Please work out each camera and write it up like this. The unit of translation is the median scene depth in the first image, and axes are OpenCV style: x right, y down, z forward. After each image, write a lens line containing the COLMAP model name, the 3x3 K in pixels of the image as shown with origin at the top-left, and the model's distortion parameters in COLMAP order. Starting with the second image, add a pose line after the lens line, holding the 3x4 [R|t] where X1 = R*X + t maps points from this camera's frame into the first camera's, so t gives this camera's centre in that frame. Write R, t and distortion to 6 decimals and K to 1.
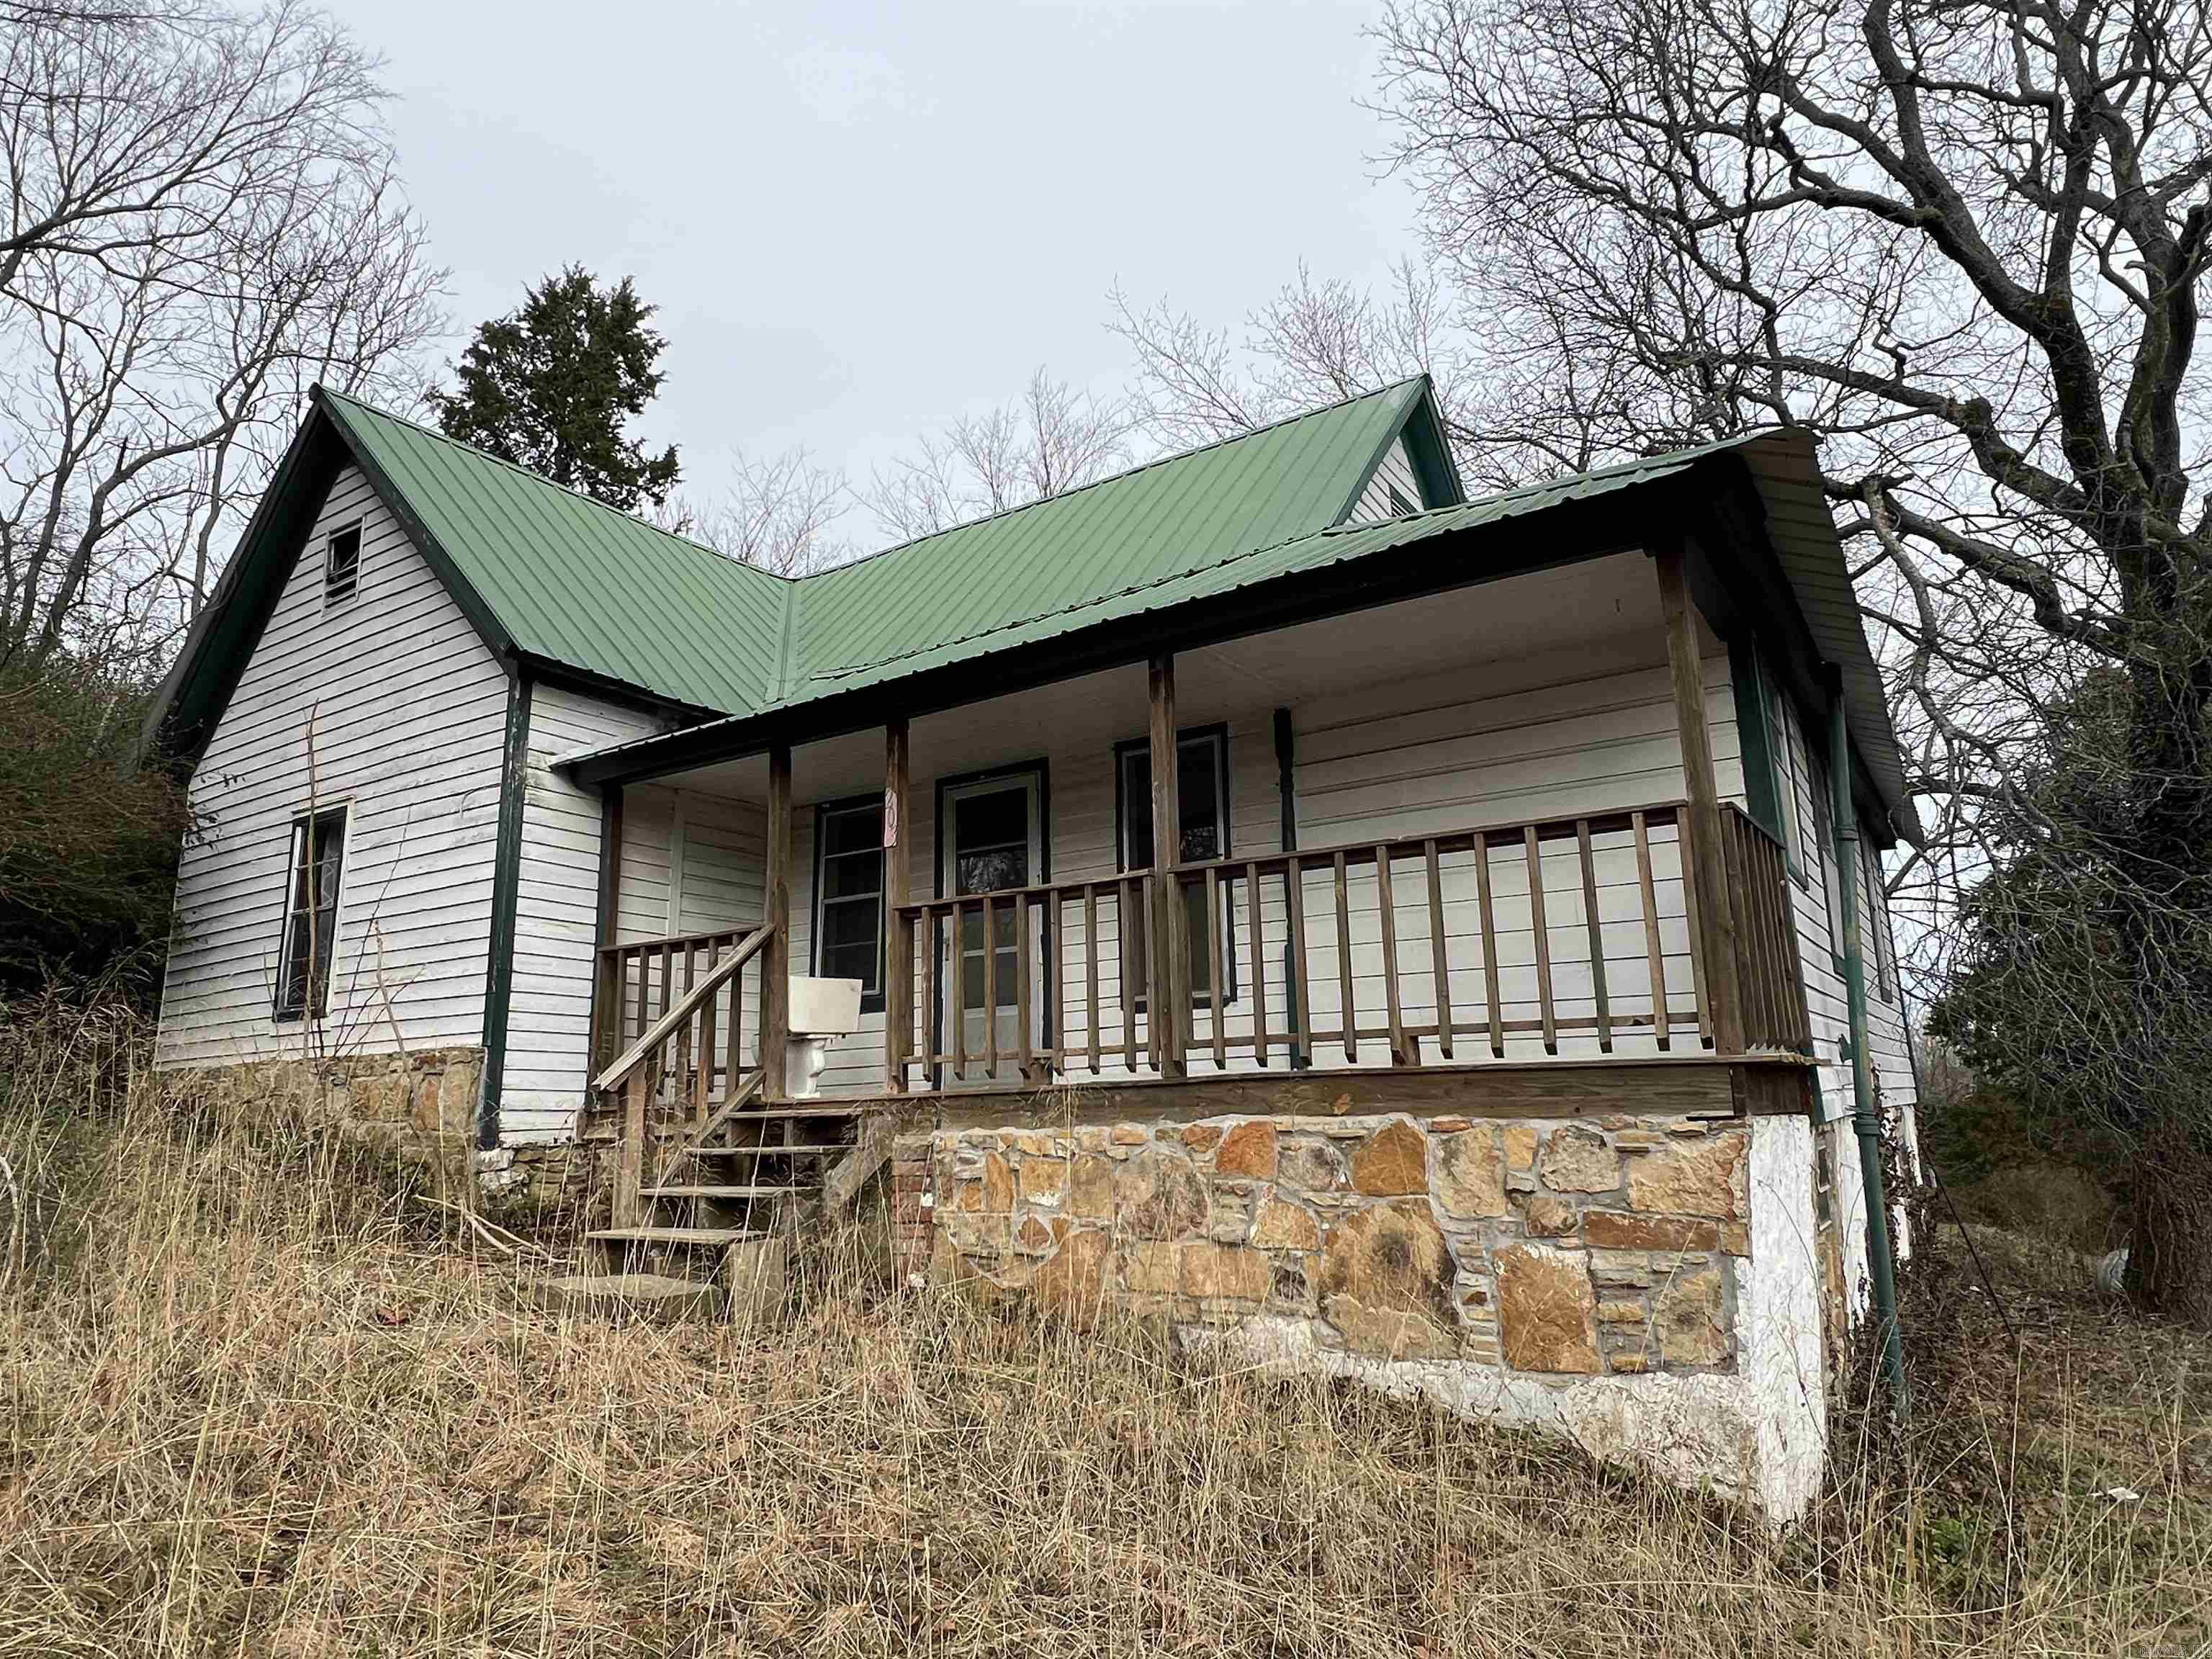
lens RADIAL K [[1339.3, 0, 1112.1], [0, 1339.3, 819.7], [0, 0, 1]] dist [0.003517, -0.000448]
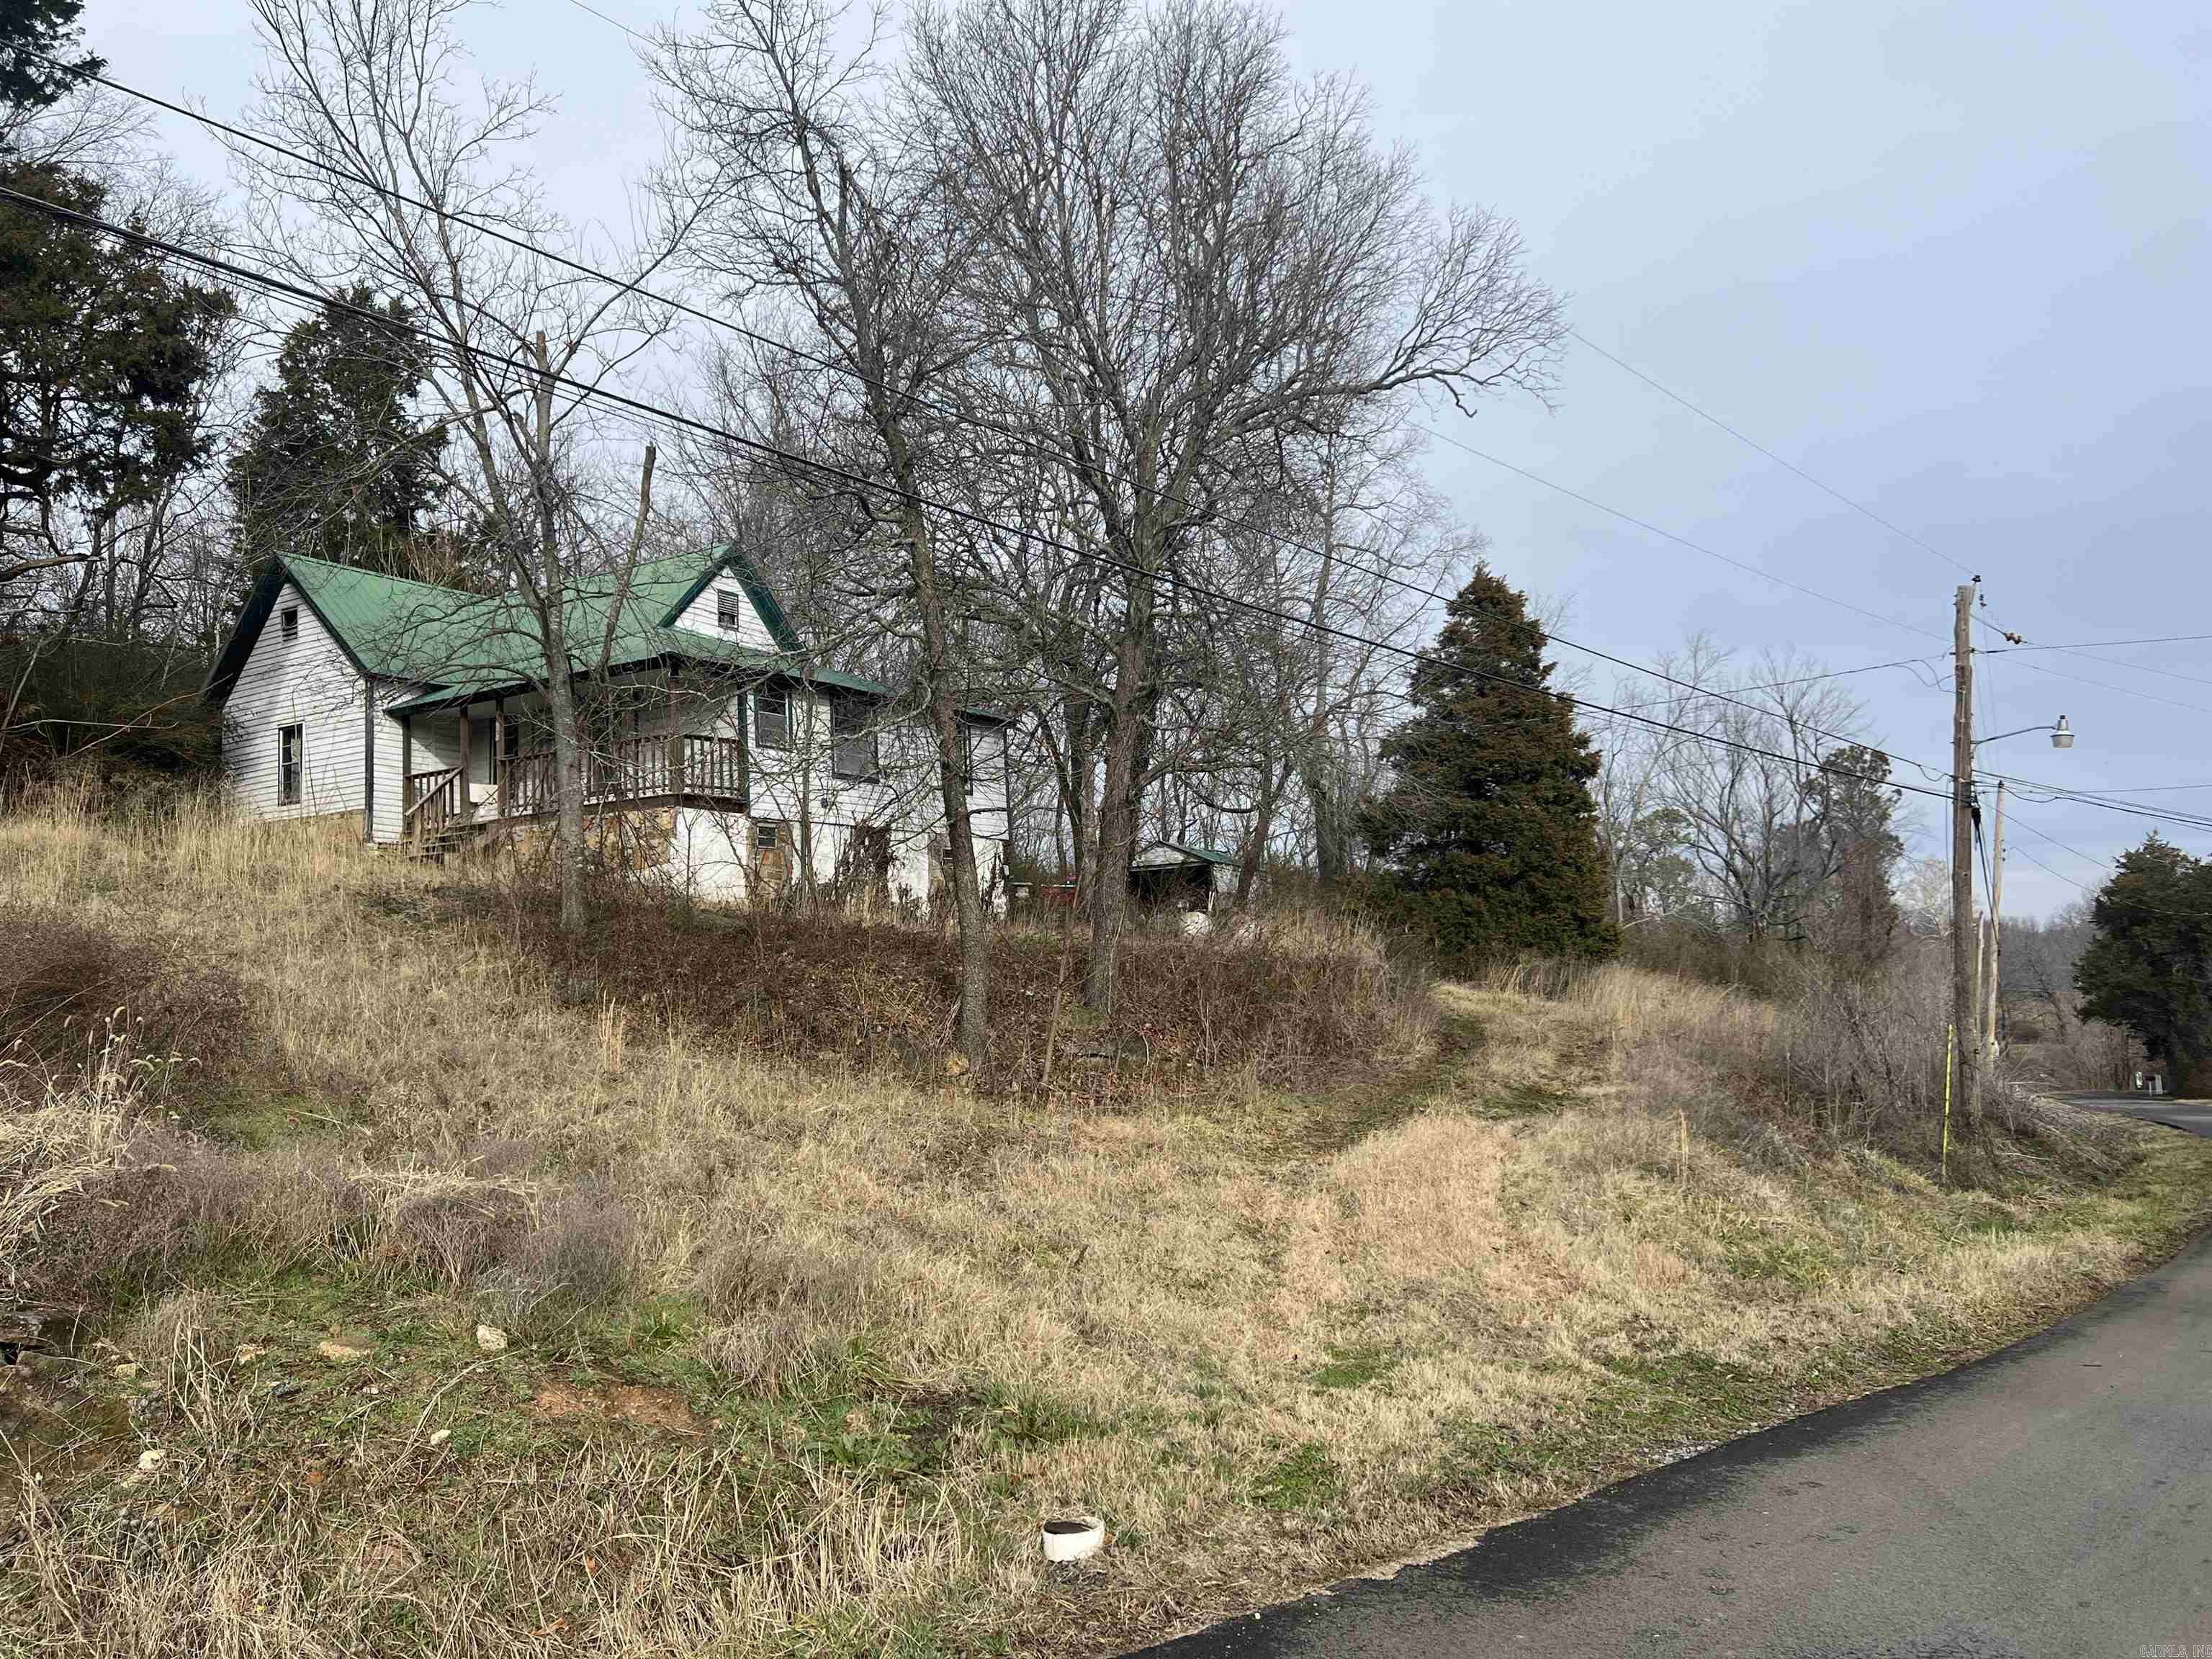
lens RADIAL K [[1615.8, 0, 1106.0], [0, 1615.8, 829.5], [0, 0, 1]] dist [0.058177, -0.058525]
pose [[0.999315, -0.014186, 0.034171, 1.245727], [0.010065, 0.992975, 0.117893, -0.229964], [-0.035603, -0.117469, 0.992438, -3.157617]]
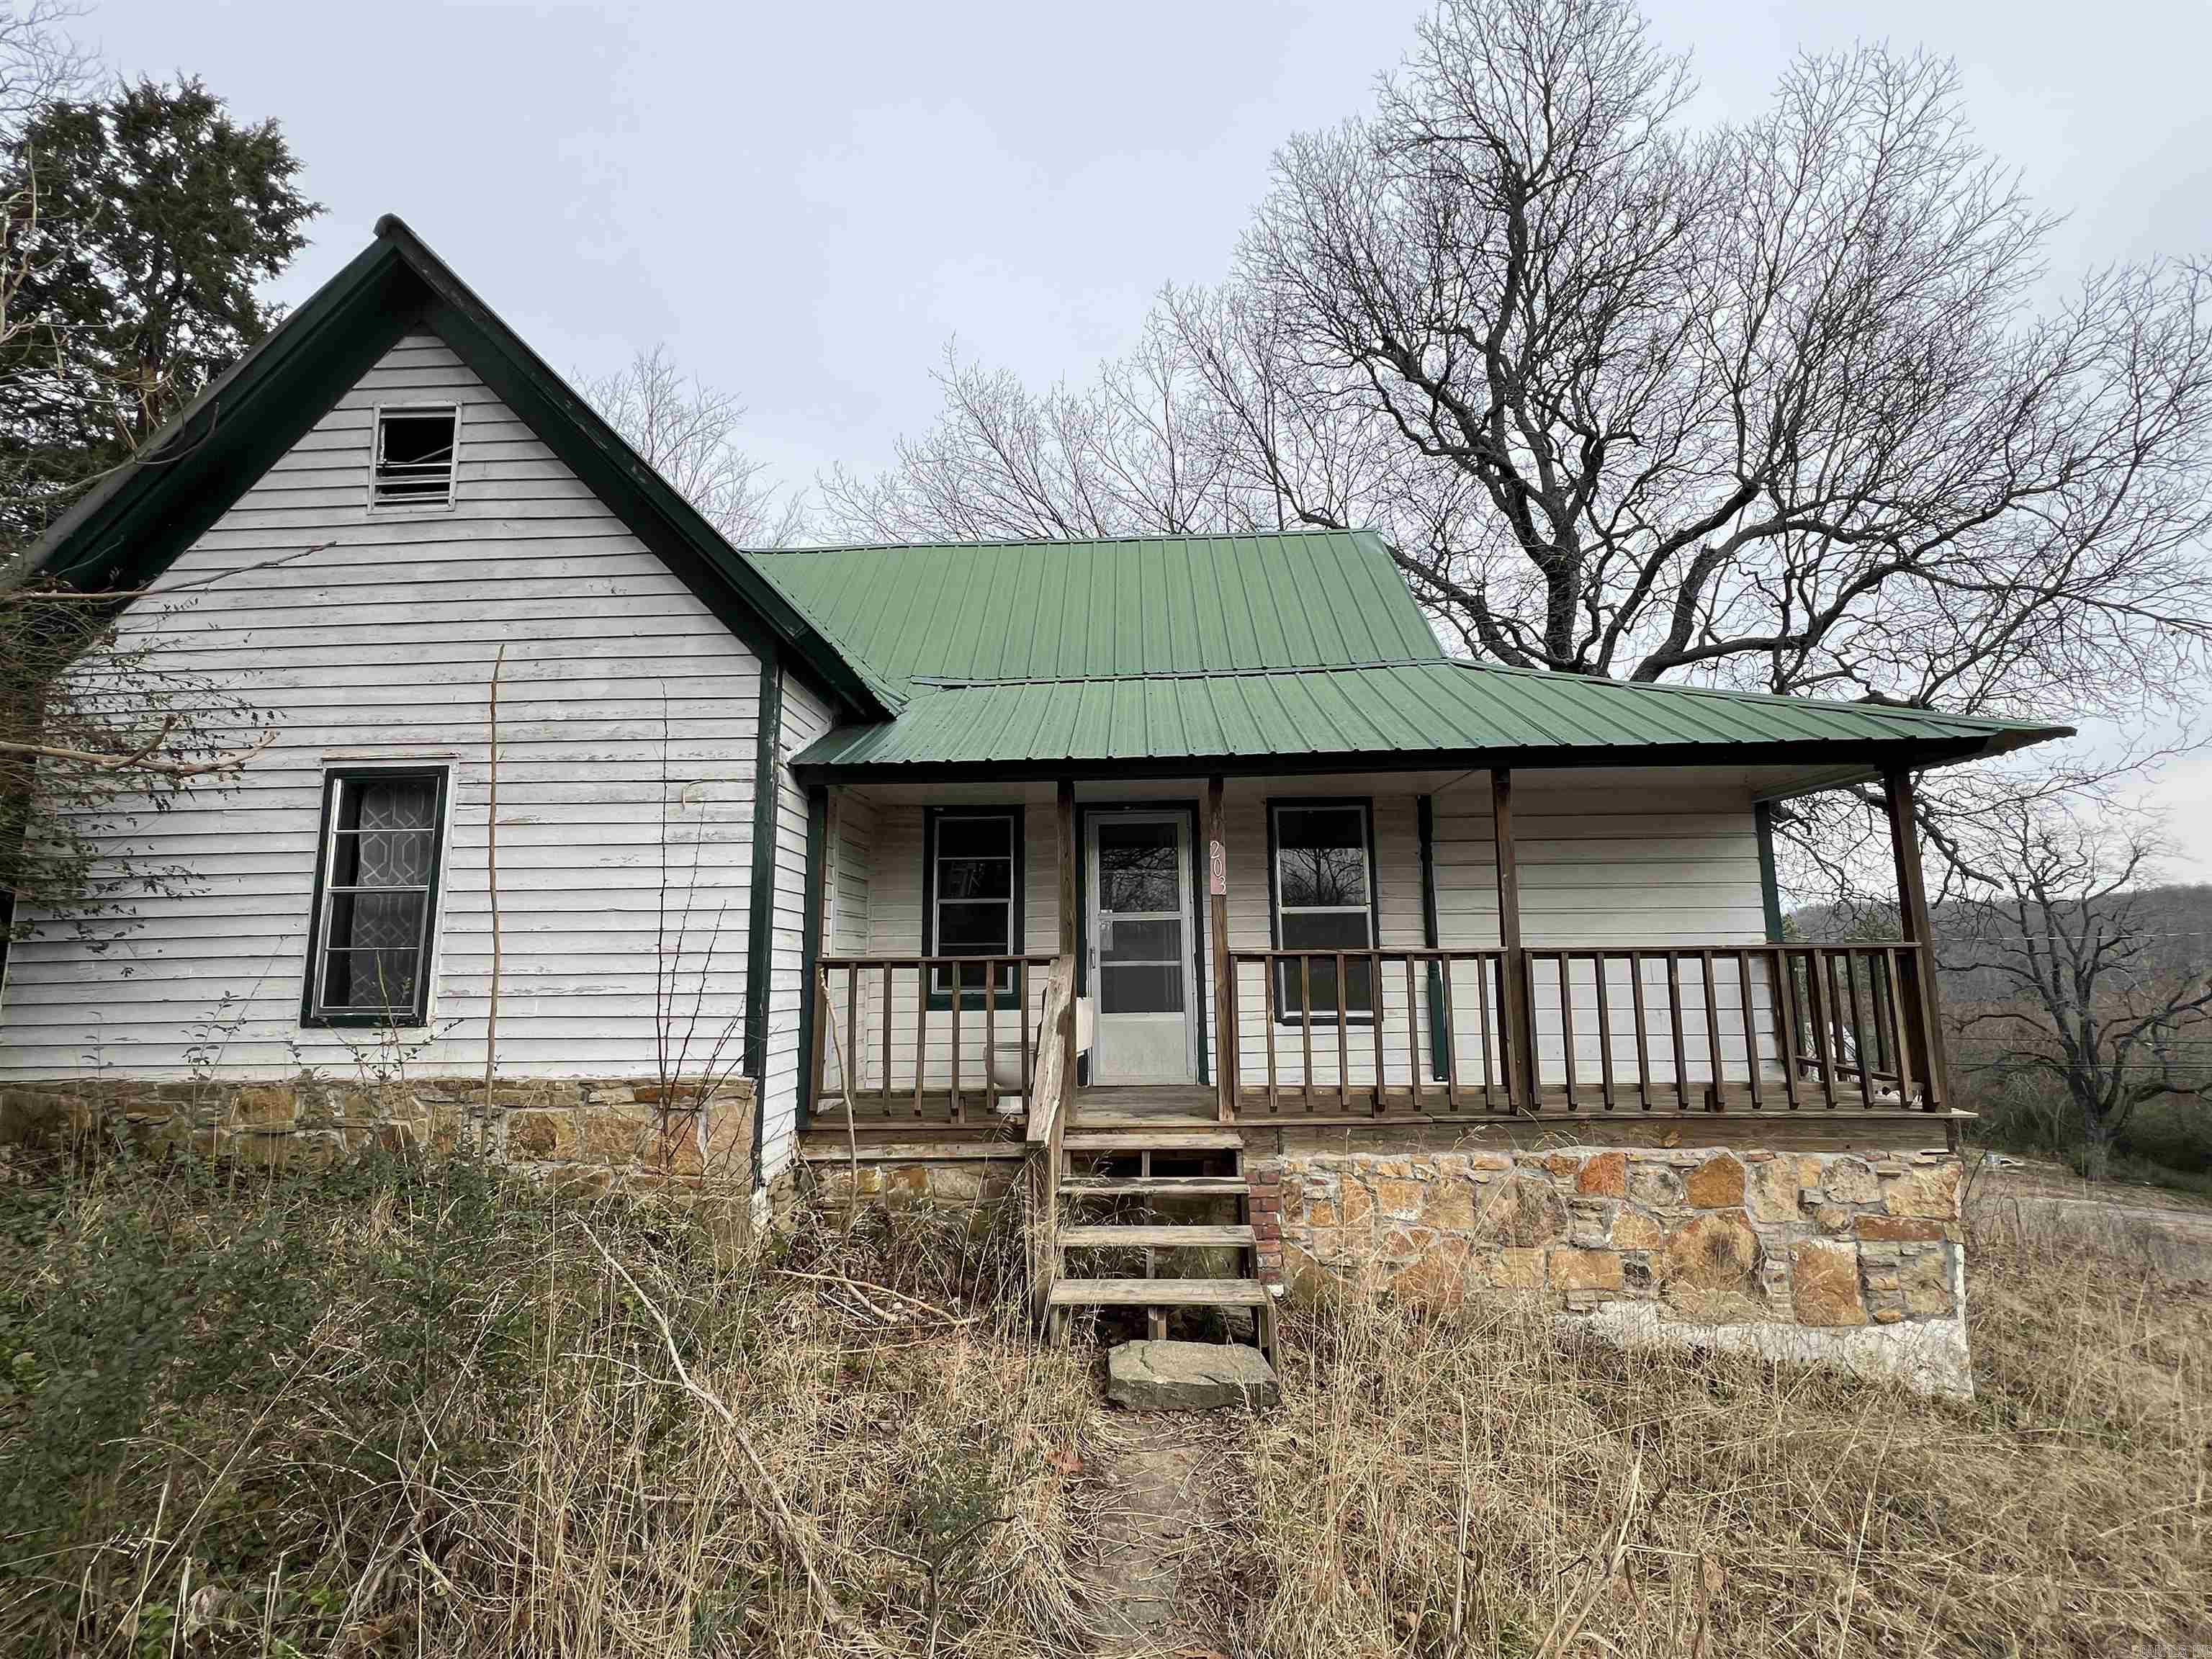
lens RADIAL K [[986.3, 0, 1096.7], [0, 986.3, 815.2], [0, 0, 1]] dist [0.000673, -0.000027]
pose [[0.858768, 0.090038, 0.504391, -0.748882], [-0.118906, 0.992584, 0.025263, -0.060275], [-0.498376, -0.081670, 0.863105, 0.395169]]
